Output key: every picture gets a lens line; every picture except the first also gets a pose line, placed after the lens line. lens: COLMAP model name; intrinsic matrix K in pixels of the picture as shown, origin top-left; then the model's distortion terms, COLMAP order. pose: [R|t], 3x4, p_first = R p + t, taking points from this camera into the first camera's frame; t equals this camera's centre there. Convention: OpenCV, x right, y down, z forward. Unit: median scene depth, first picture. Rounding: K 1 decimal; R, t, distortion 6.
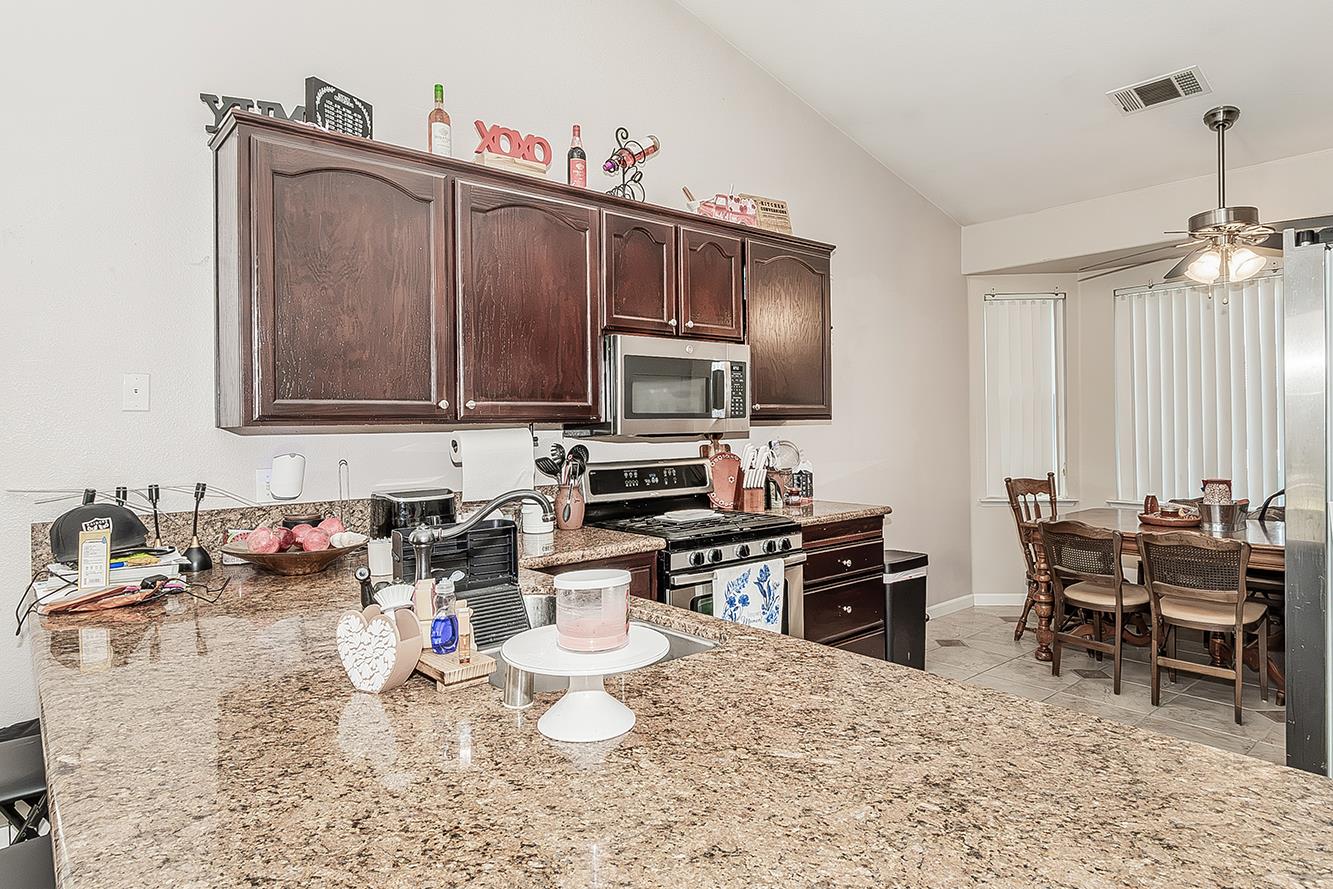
lens RADIAL K [[765.7, 0, 664.4], [0, 765.7, 420.7], [0, 0, 1]] dist [-0.014498, -0.000811]
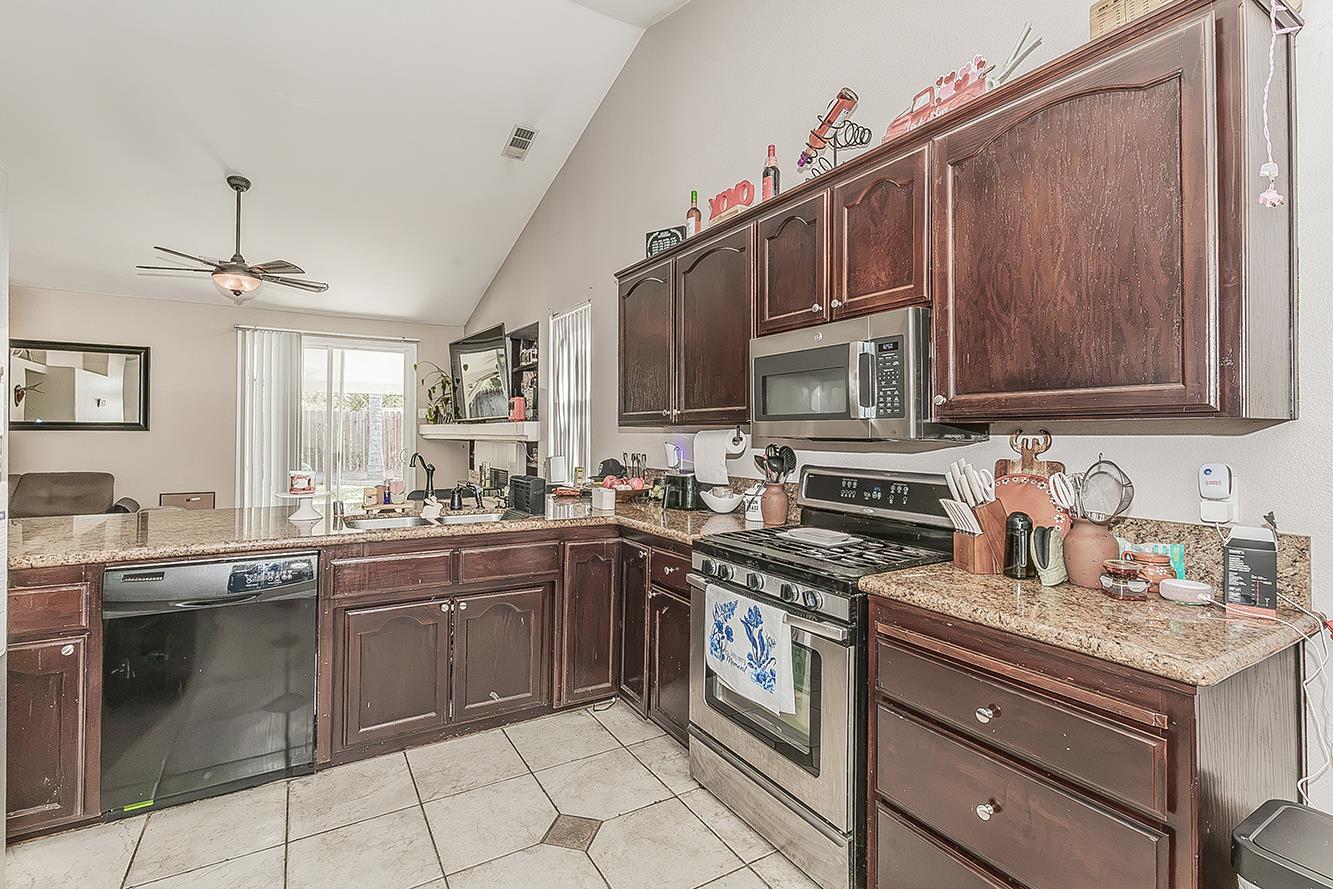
lens RADIAL K [[613.3, 0, 666.8], [0, 613.3, 427.4], [0, 0, 1]] dist [0.000727, -0.000071]
pose [[-0.163326, 0.005195, -0.986558, 0.722546], [0.002162, 0.999986, 0.004908, 0.001607], [0.986570, -0.001331, -0.163335, 0.955053]]
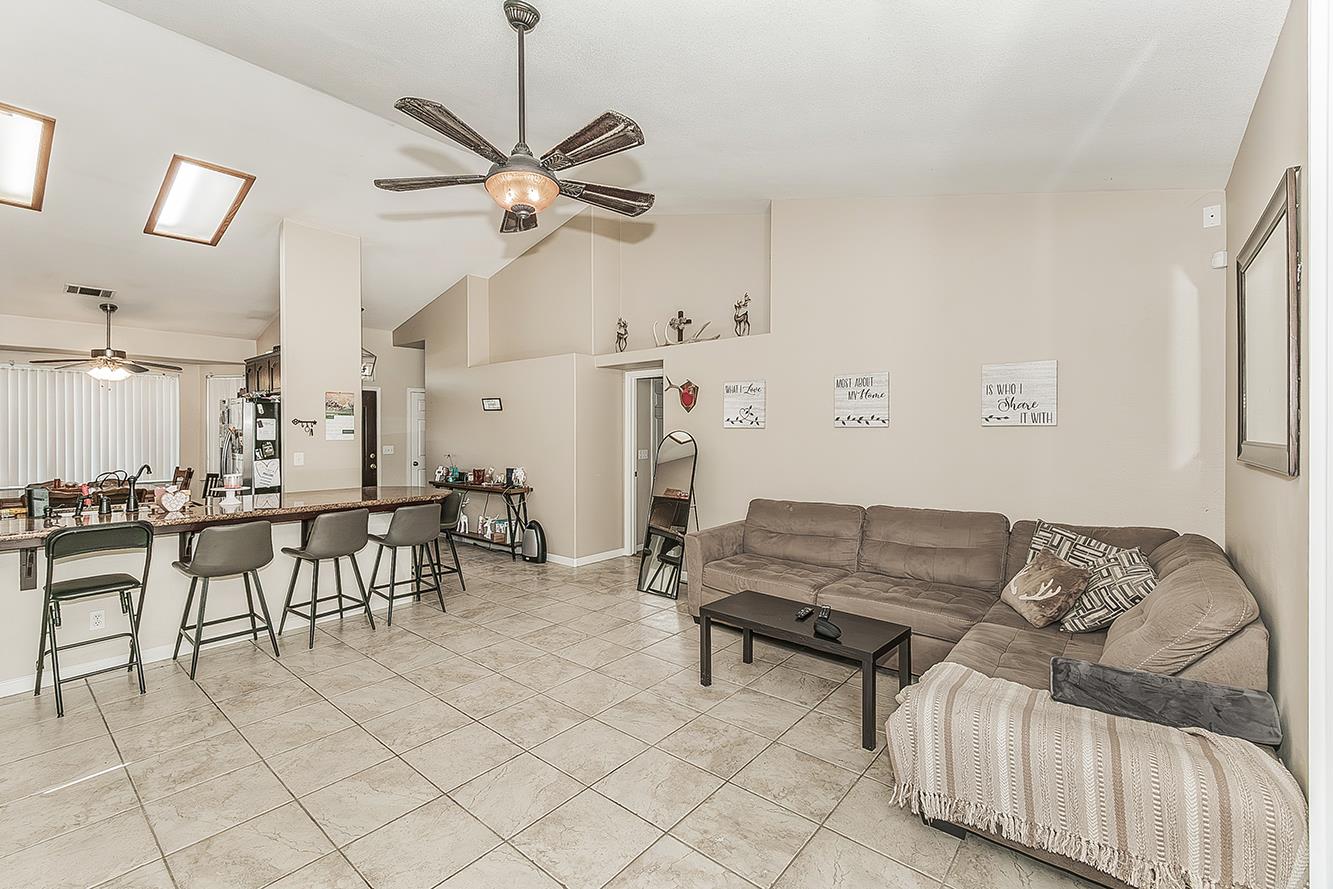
lens RADIAL K [[571.6, 0, 651.6], [0, 571.6, 440.6], [0, 0, 1]] dist [-0.000276, 0.000165]
pose [[-0.157806, 0.000550, 0.987470, -1.360087], [-0.003022, 0.999995, -0.001040, -0.008023], [-0.987466, -0.003148, -0.157803, -0.377827]]
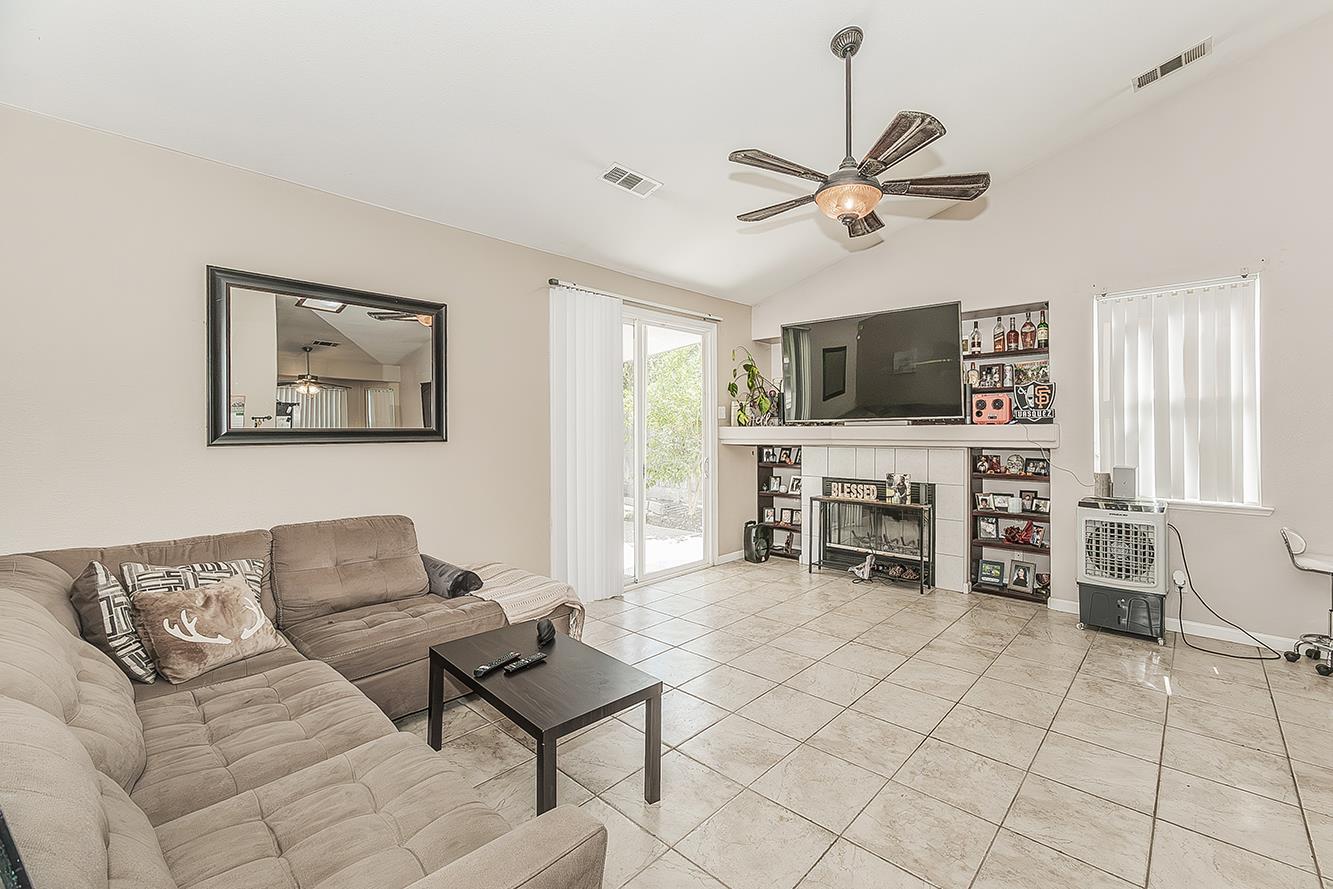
lens RADIAL K [[557.5, 0, 723.4], [0, 557.5, 427.9], [0, 0, 1]] dist [-0.001008, 0.000027]
pose [[0.153676, 0.010854, -0.988062, 0.213663], [0.005993, 0.999911, 0.011917, -0.017422], [0.988103, -0.007753, 0.153598, -0.639217]]
